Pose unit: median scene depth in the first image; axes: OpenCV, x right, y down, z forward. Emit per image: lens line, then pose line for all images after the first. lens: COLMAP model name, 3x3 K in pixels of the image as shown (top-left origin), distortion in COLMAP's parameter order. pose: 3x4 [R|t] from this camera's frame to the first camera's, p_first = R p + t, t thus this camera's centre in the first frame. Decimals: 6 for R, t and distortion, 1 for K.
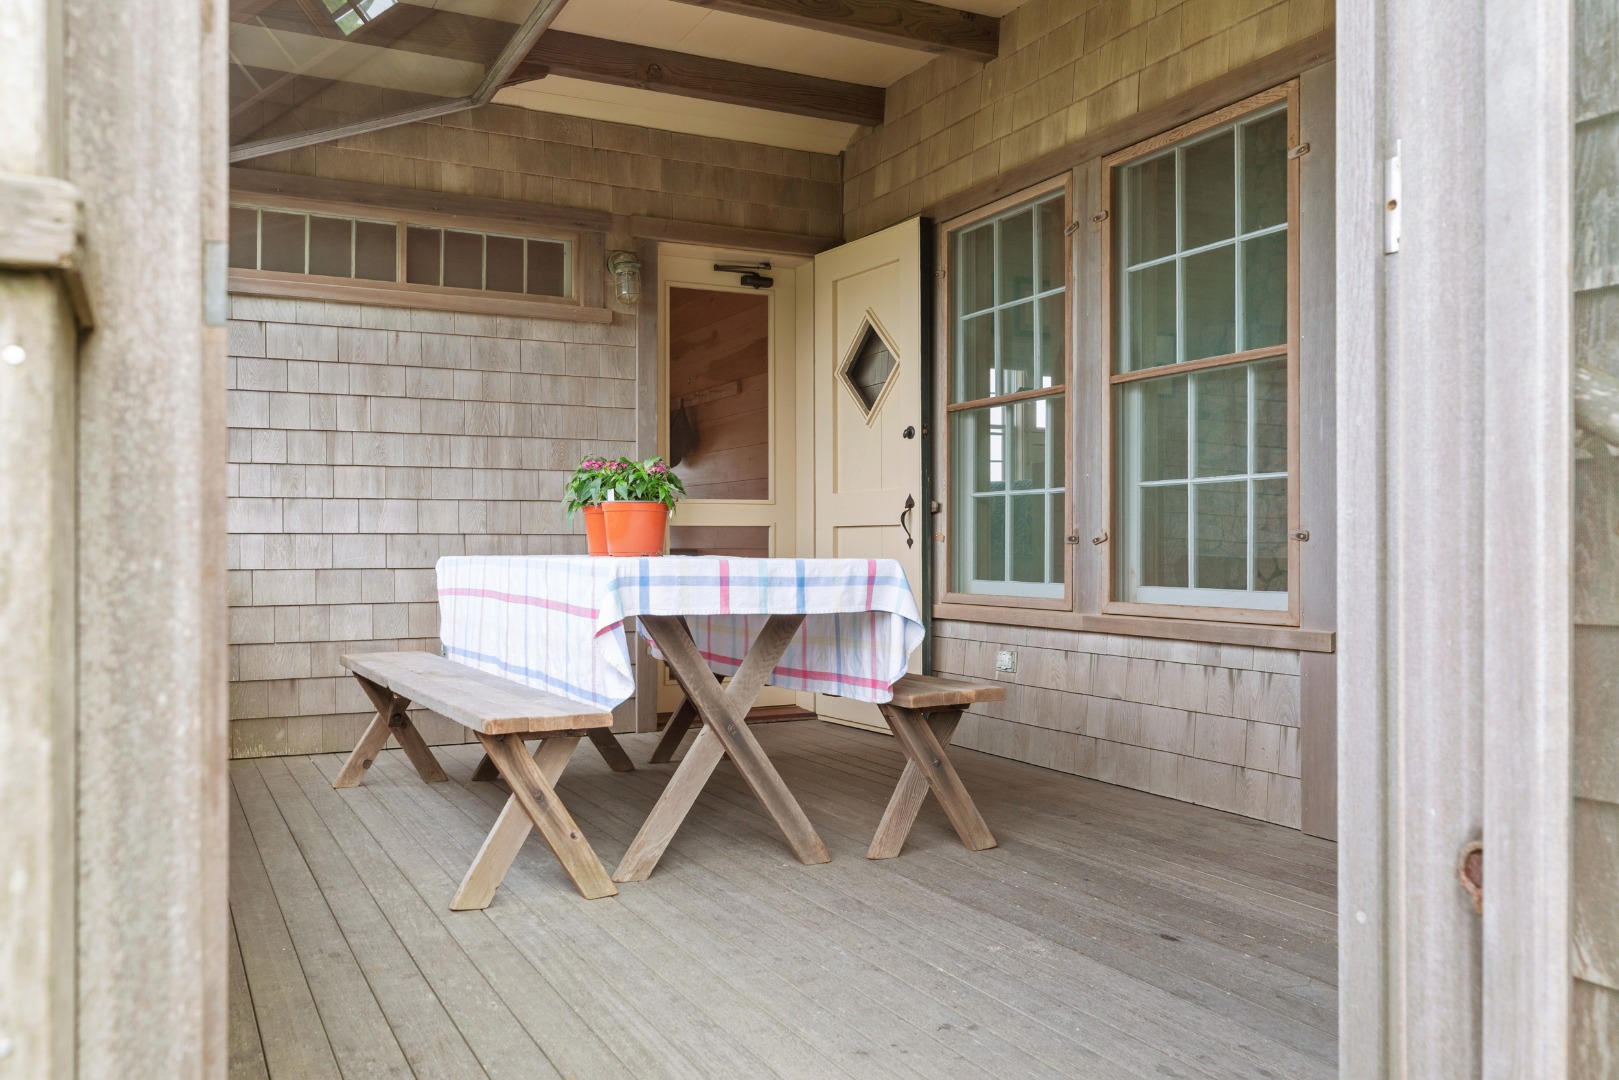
lens RADIAL K [[1288.1, 0, 805.2], [0, 1288.1, 538.9], [0, 0, 1]] dist [-0.006390, 0.014252]
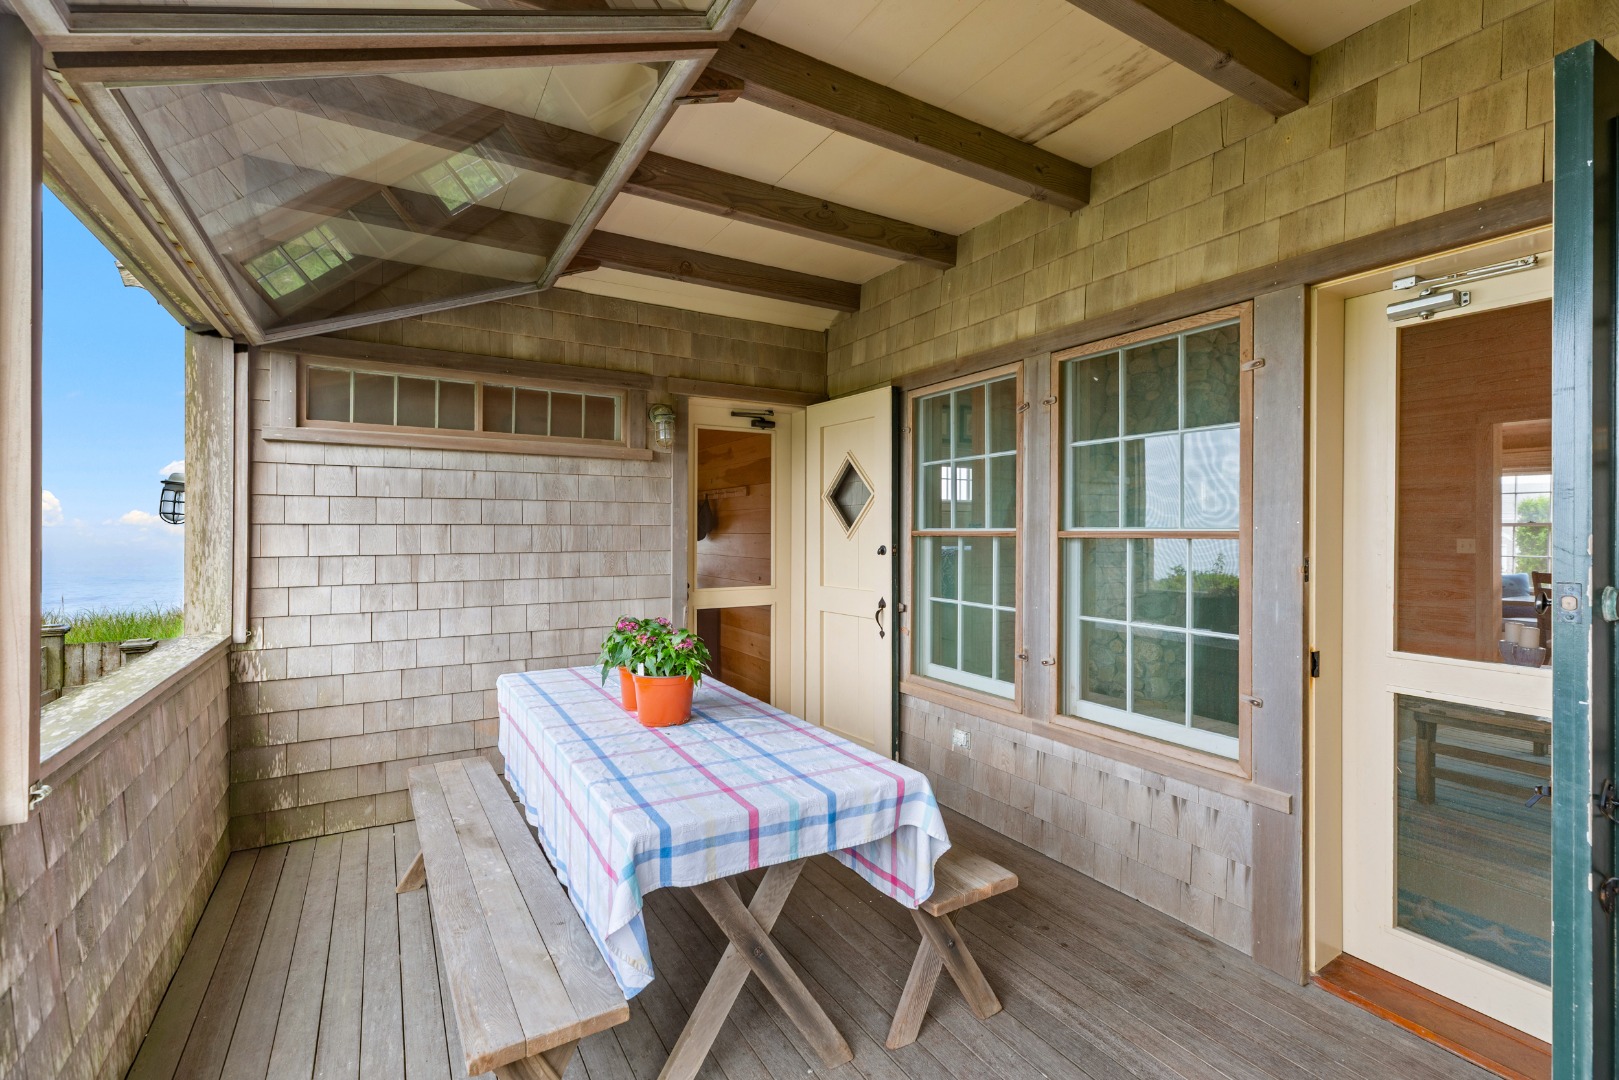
lens RADIAL K [[729.9, 0, 840.0], [0, 729.9, 534.8], [0, 0, 1]] dist [-0.002528, 0.000034]
pose [[0.996214, 0.004608, 0.086811, -0.028564], [-0.005579, 0.999924, 0.010949, -0.114503], [-0.086754, -0.011392, 0.996165, 0.283072]]
